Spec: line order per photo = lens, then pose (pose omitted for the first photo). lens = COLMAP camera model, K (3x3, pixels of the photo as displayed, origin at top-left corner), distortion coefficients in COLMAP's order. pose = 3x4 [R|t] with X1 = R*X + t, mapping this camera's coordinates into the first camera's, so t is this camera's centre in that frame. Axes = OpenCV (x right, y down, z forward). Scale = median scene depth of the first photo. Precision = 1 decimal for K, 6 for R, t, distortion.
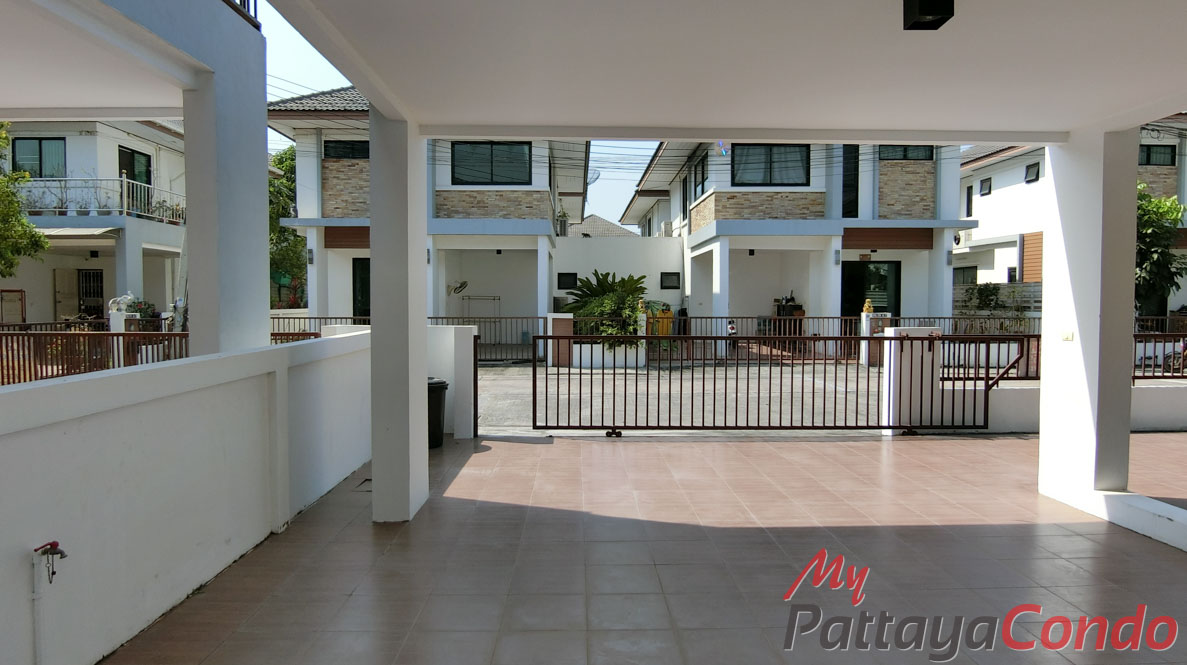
lens RADIAL K [[668.0, 0, 592.5], [0, 668.0, 330.5], [0, 0, 1]] dist [-0.020449, -0.000396]
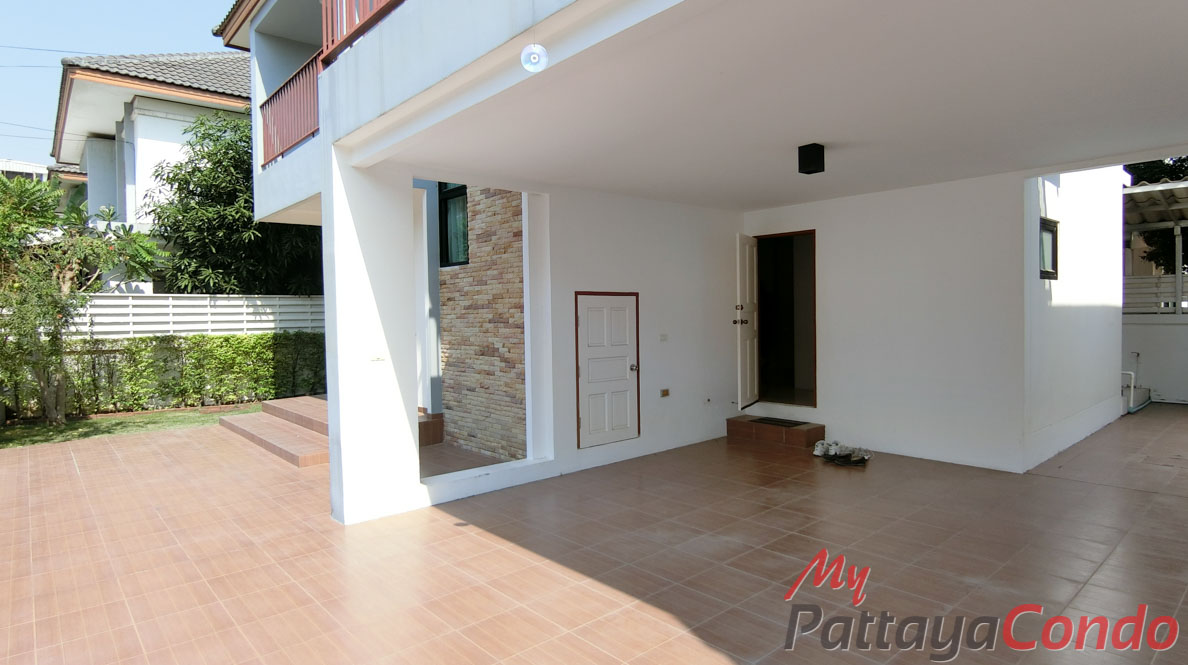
lens RADIAL K [[668.6, 0, 592.8], [0, 668.6, 332.4], [0, 0, 1]] dist [-0.020449, -0.000396]
pose [[-0.654545, -0.004825, 0.756008, -0.288567], [0.048330, 0.997667, 0.048211, -0.061210], [-0.754477, 0.068094, -0.652785, 1.456870]]
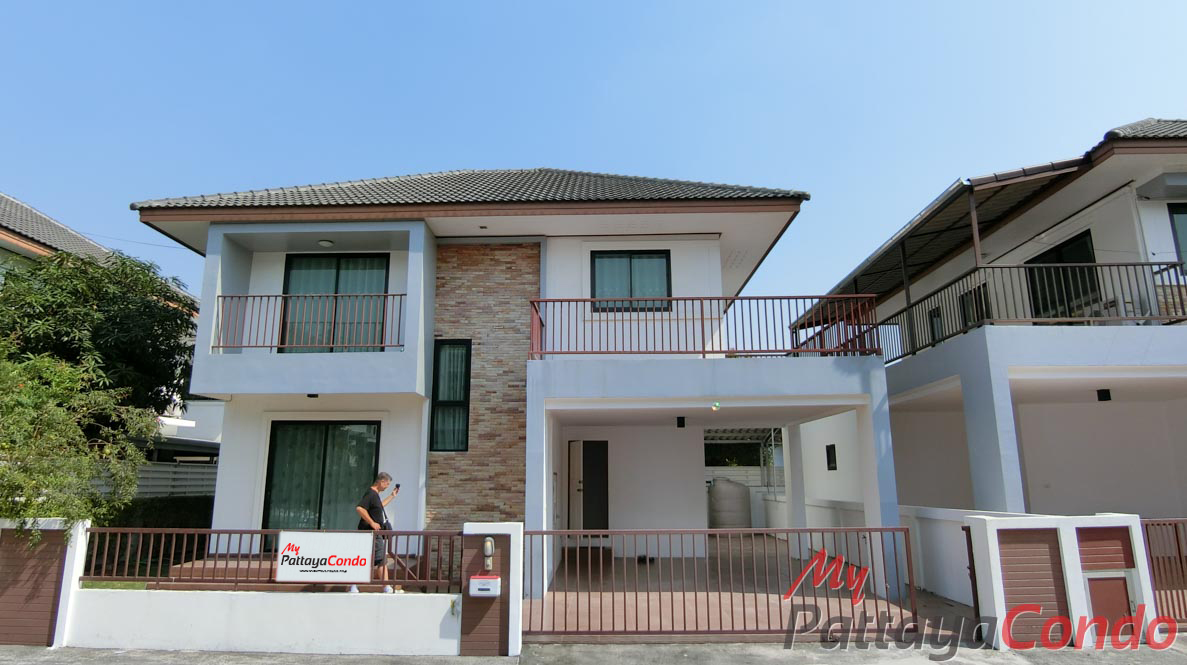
lens RADIAL K [[668.0, 0, 594.1], [0, 668.0, 335.9], [0, 0, 1]] dist [-0.020449, -0.000396]
pose [[-0.998960, 0.016574, 0.042470, 0.145882], [0.009110, 0.985357, -0.170261, -0.113762], [-0.044670, -0.169697, -0.984483, 2.363033]]
